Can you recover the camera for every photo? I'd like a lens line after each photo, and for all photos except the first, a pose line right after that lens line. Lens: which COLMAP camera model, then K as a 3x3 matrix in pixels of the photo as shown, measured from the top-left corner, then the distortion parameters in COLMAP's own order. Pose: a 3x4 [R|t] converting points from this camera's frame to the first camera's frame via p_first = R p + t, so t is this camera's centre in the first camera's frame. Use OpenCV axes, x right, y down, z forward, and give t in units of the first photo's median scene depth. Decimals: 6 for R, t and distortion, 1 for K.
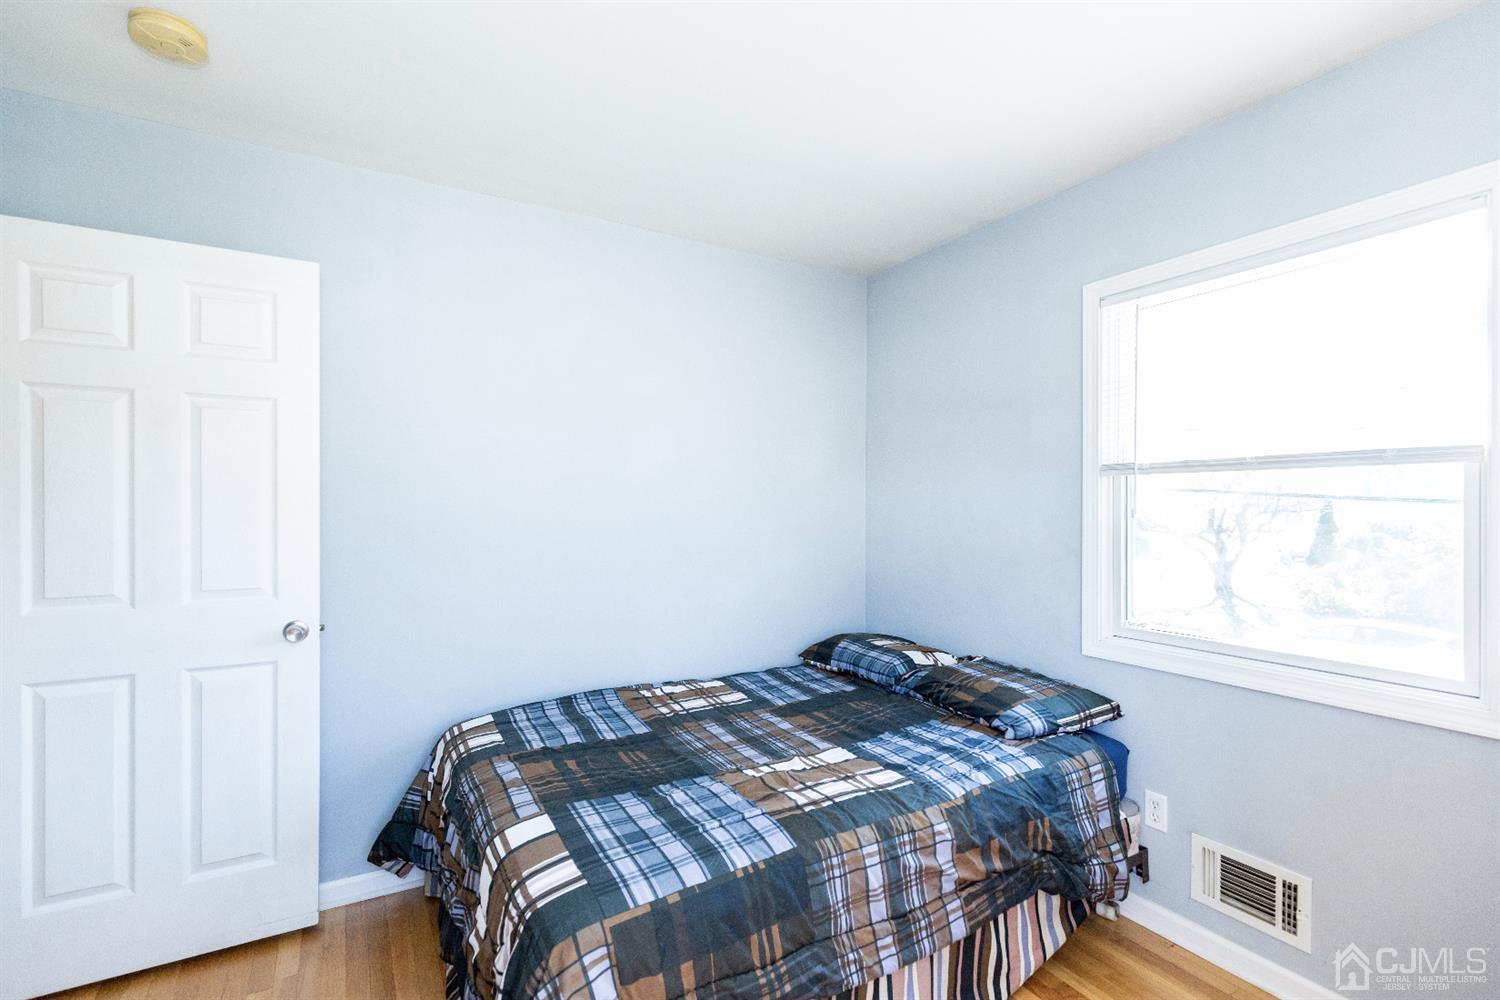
lens RADIAL K [[694.2, 0, 741.0], [0, 694.2, 503.3], [0, 0, 1]] dist [-0.000514, -0.000310]
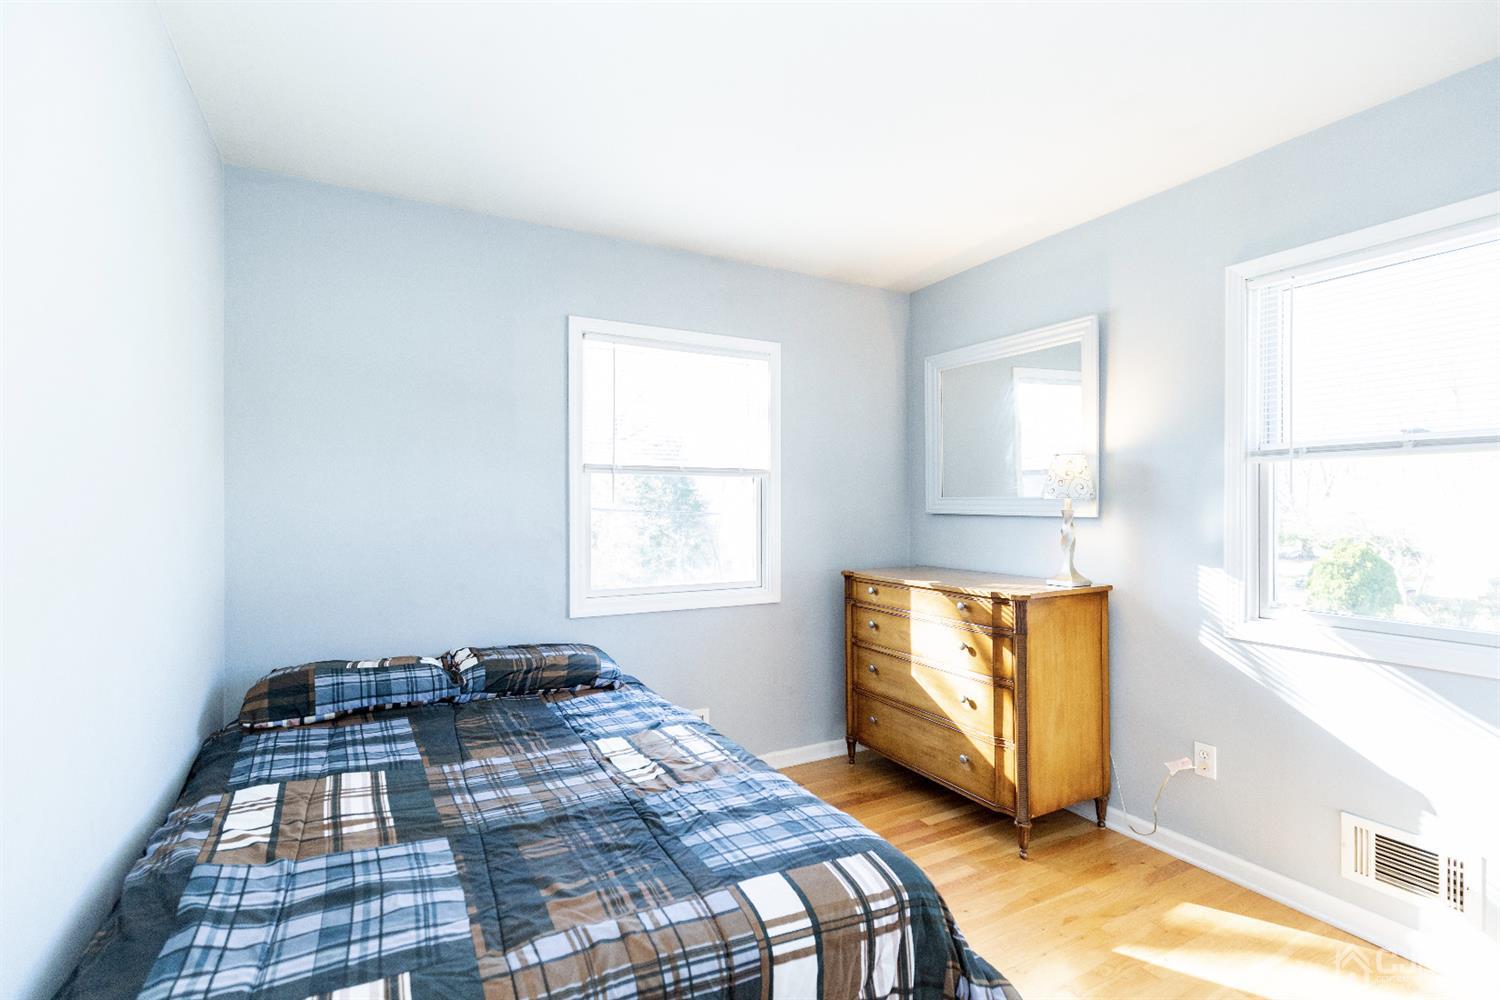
lens RADIAL K [[694.2, 0, 741.0], [0, 694.2, 503.3], [0, 0, 1]] dist [-0.000514, -0.000310]
pose [[0.040870, -0.004852, 0.999153, -0.736144], [-0.001345, 0.999987, 0.004911, 0.009564], [-0.999164, -0.001544, 0.040863, 0.668284]]
